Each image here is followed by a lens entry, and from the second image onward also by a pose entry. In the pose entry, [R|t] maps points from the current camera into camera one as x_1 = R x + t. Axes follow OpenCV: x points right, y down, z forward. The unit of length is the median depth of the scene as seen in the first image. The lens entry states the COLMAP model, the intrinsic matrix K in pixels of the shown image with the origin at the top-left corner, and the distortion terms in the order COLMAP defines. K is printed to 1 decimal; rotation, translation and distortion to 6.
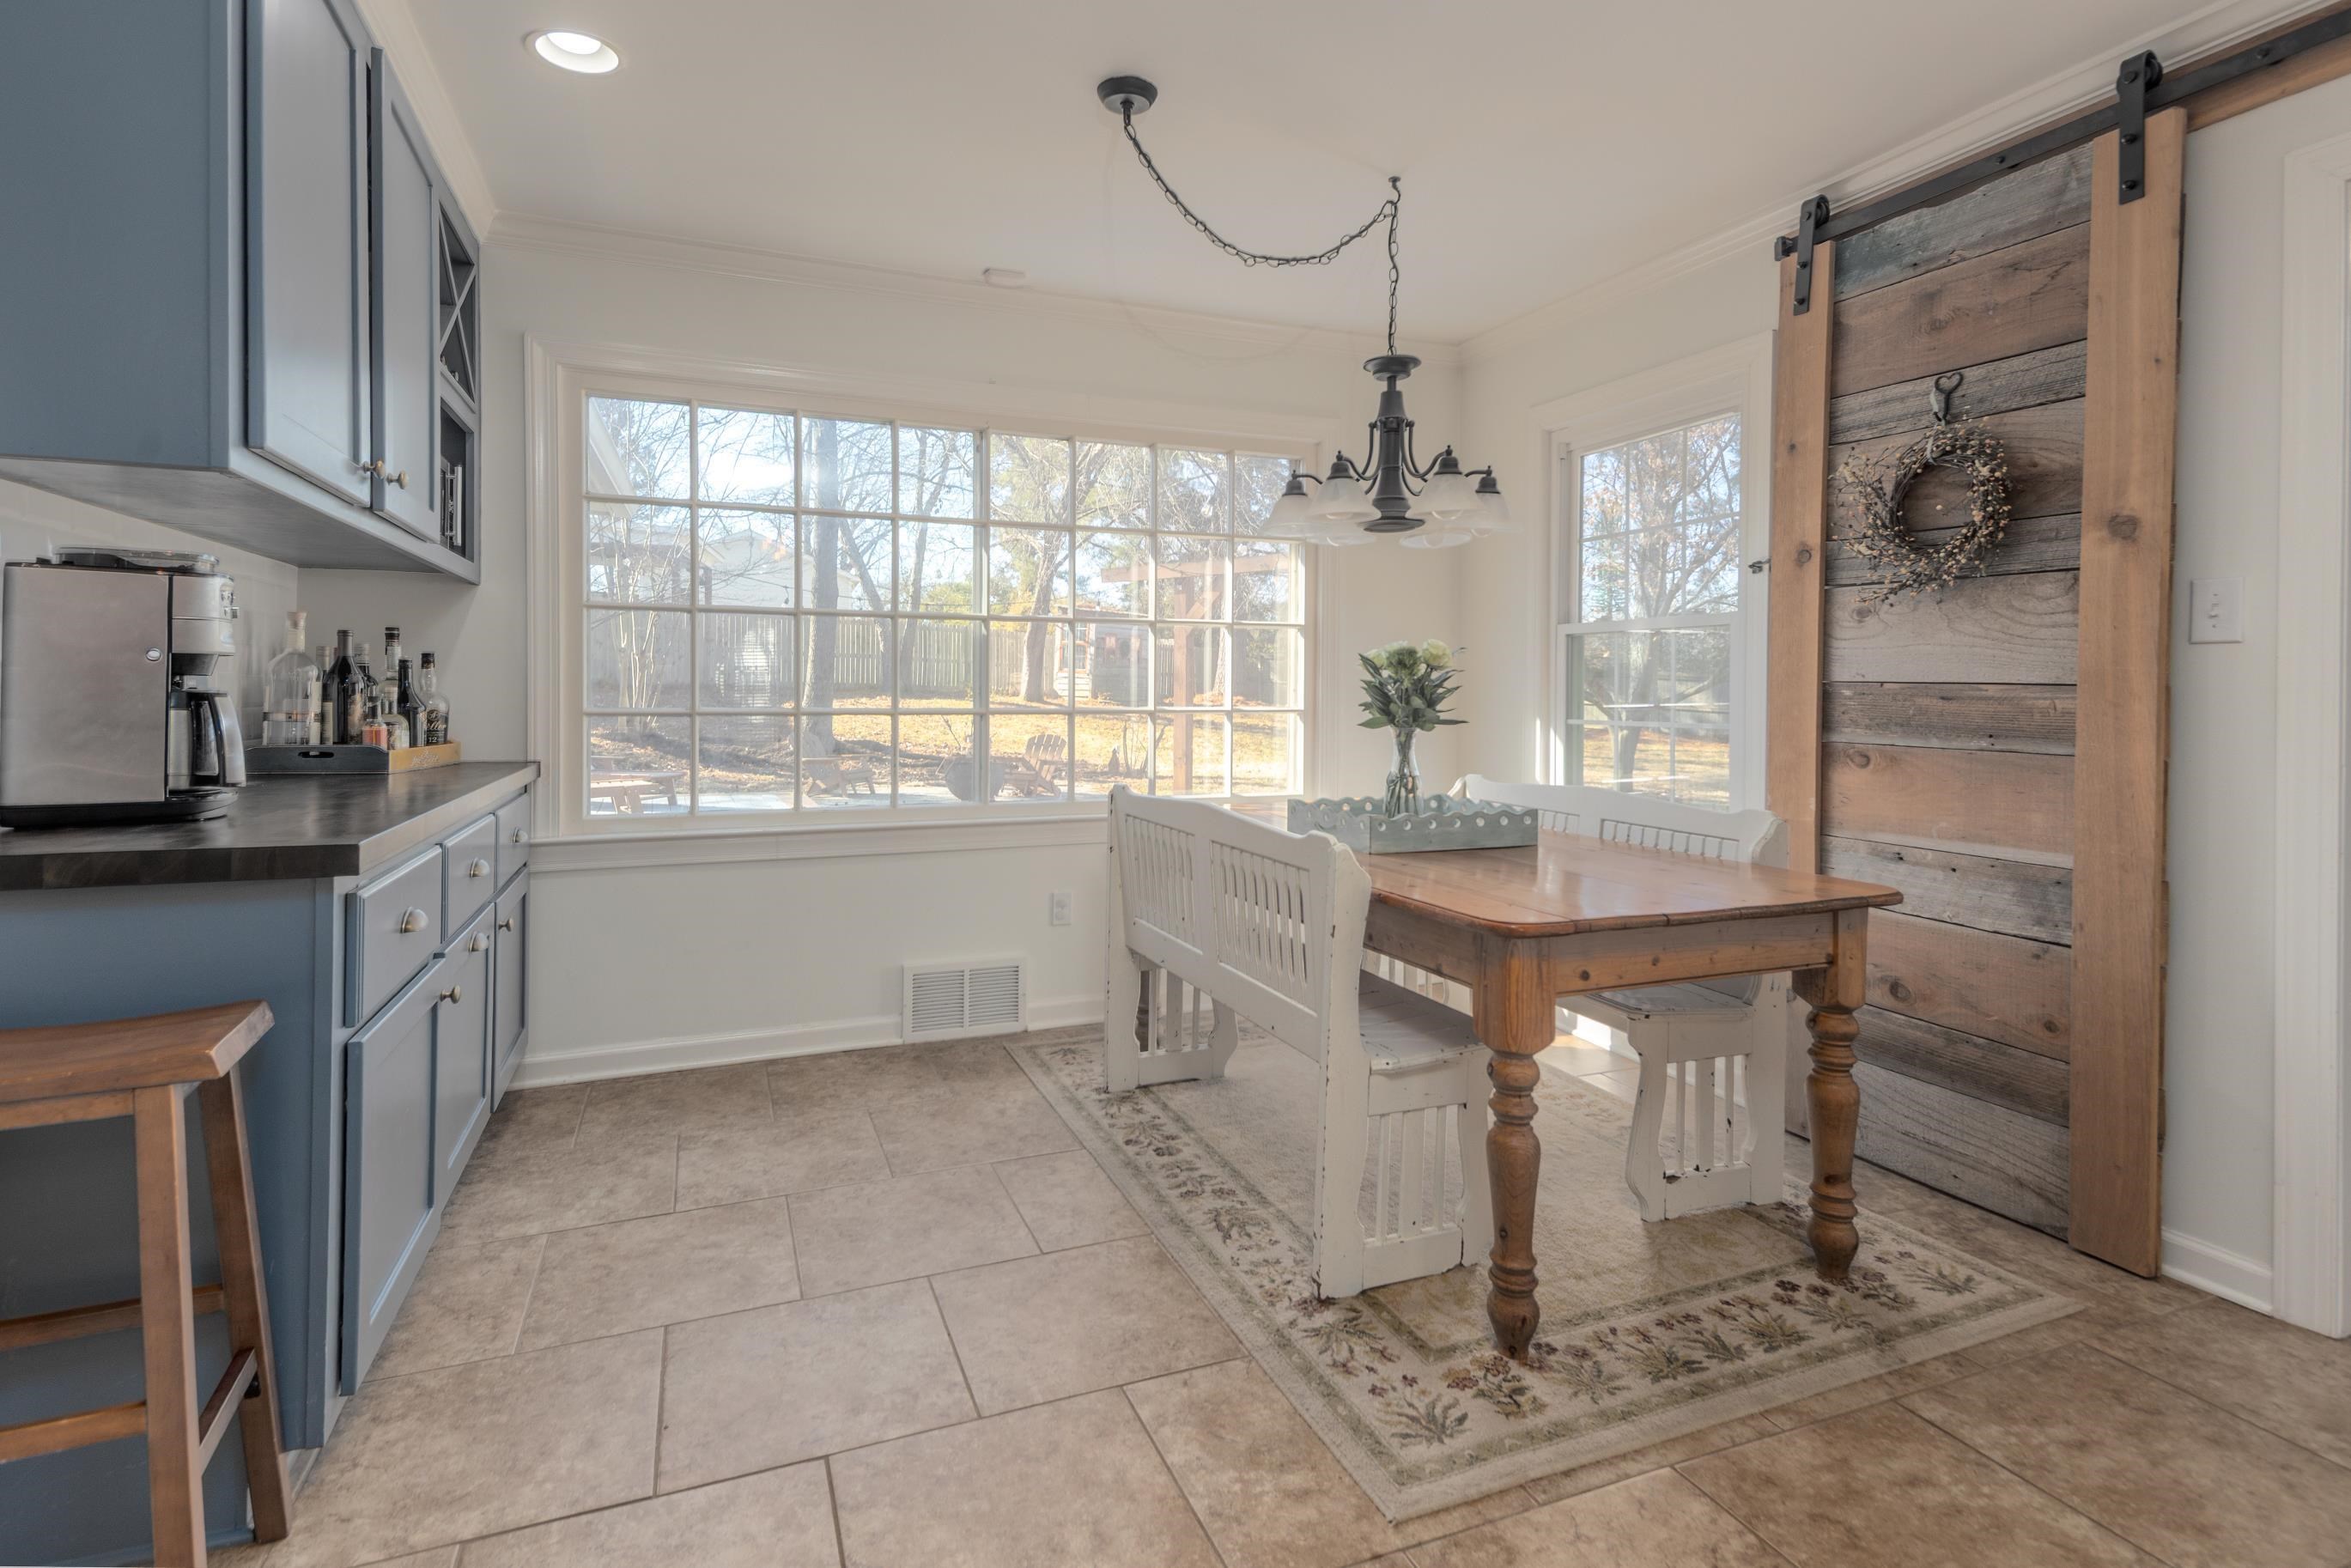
lens RADIAL K [[1114.3, 0, 1152.8], [0, 1114.3, 695.1], [0, 0, 1]] dist [0.052228, -0.021874]
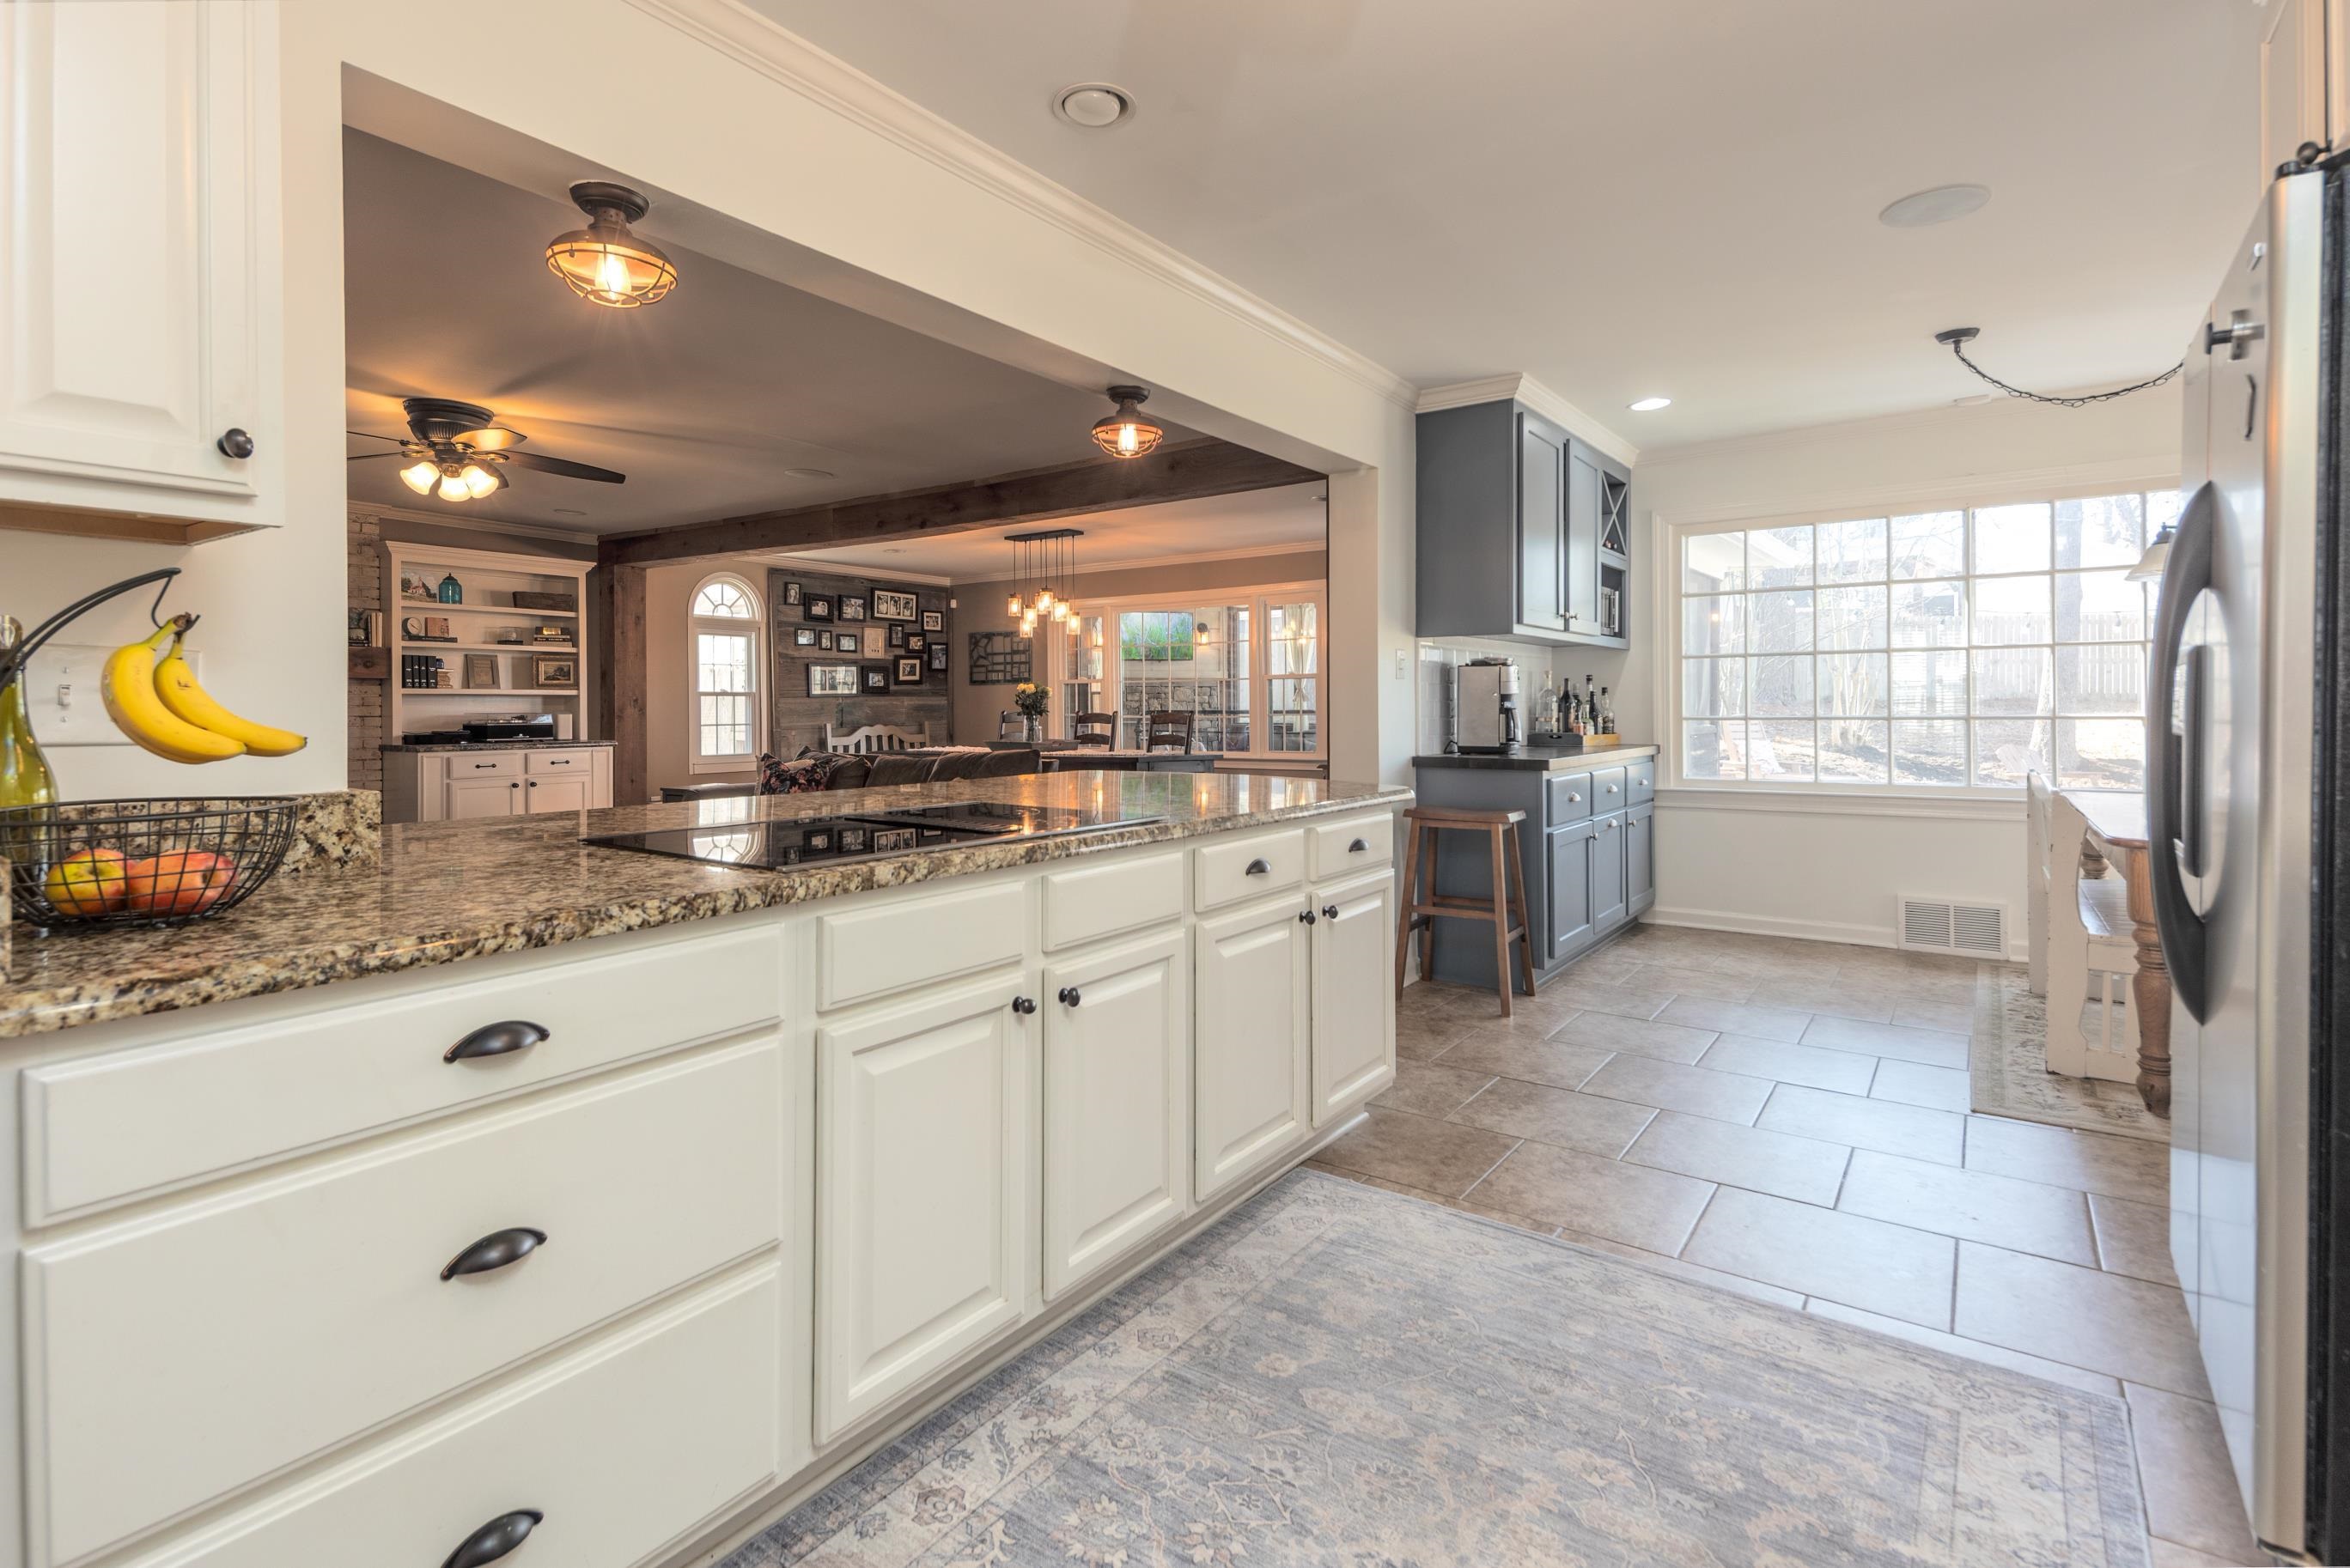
lens RADIAL K [[1113.7, 0, 1174.7], [0, 1113.7, 707.9], [0, 0, 1]] dist [0.052228, -0.021874]
pose [[0.535052, -0.008112, -0.844780, 0.654453], [0.005198, 0.999967, -0.006310, 0.006706], [0.844803, -0.001015, 0.535076, -0.724883]]
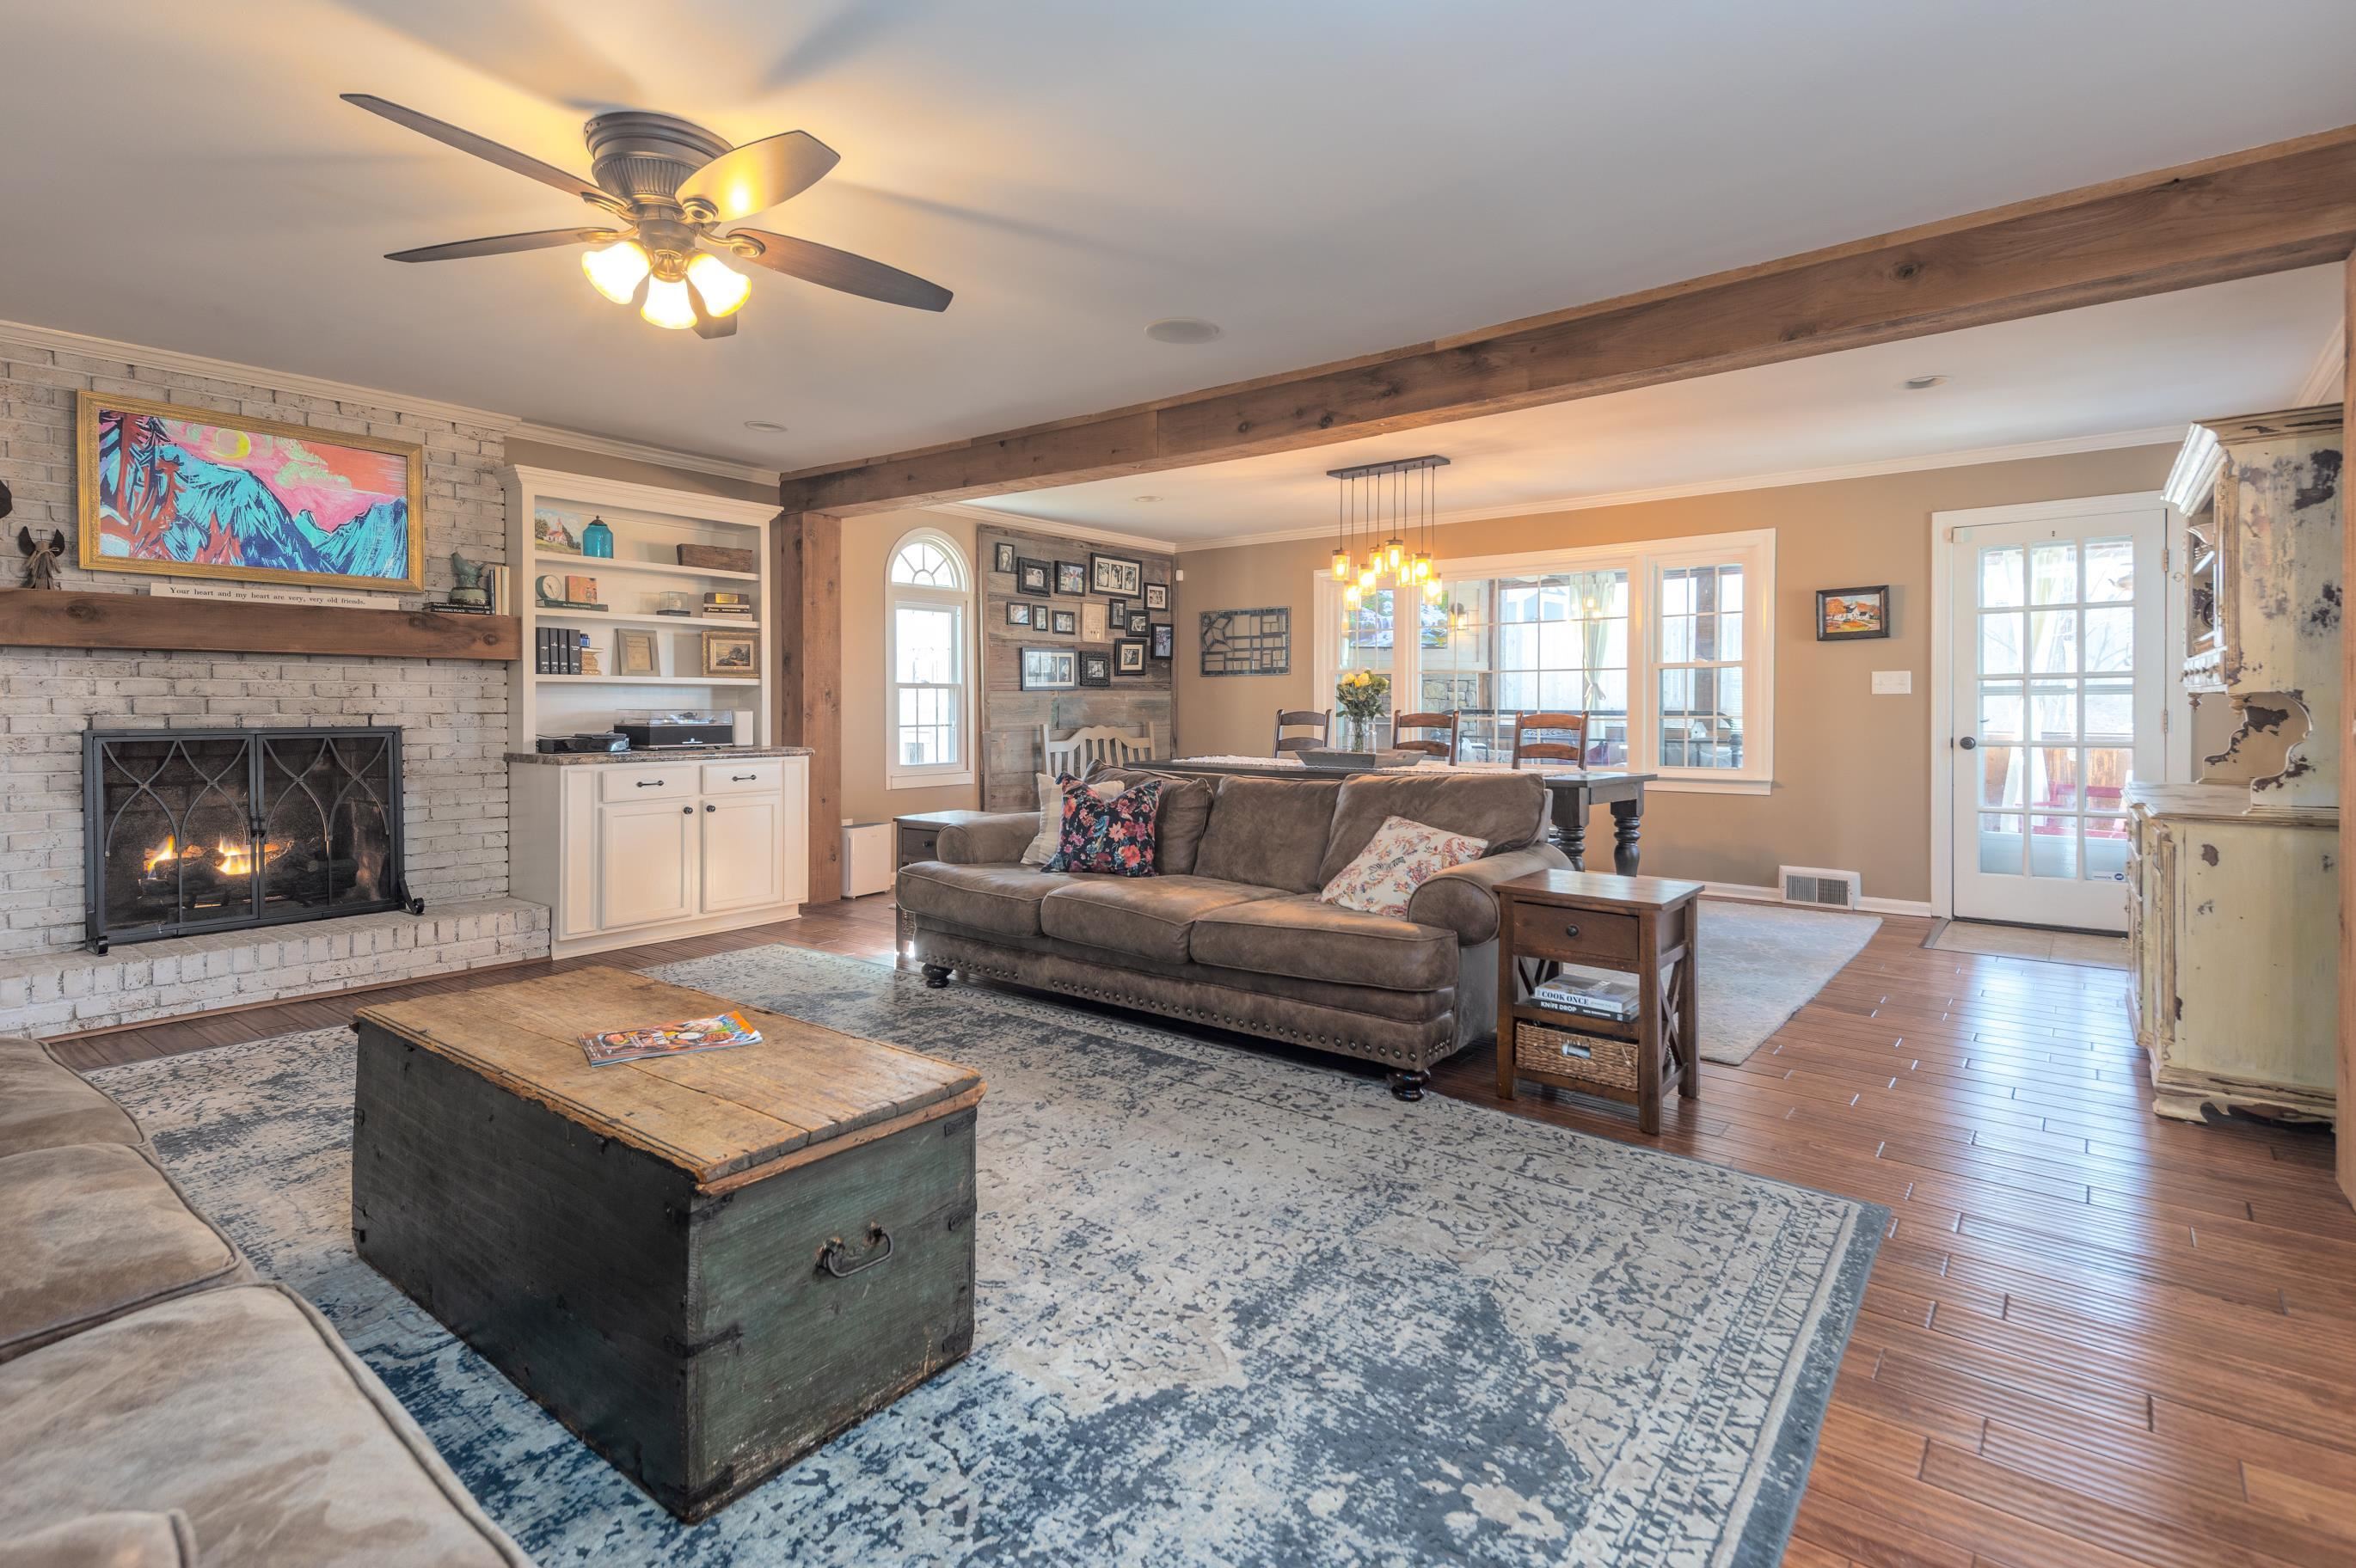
lens RADIAL K [[1116.5, 0, 1188.2], [0, 1116.5, 712.6], [0, 0, 1]] dist [0.052228, -0.021874]
pose [[0.497390, 0.000297, -0.867527, -0.396793], [-0.001463, 0.999999, -0.000496, -0.001351], [0.867526, 0.001516, 0.497390, -0.828305]]
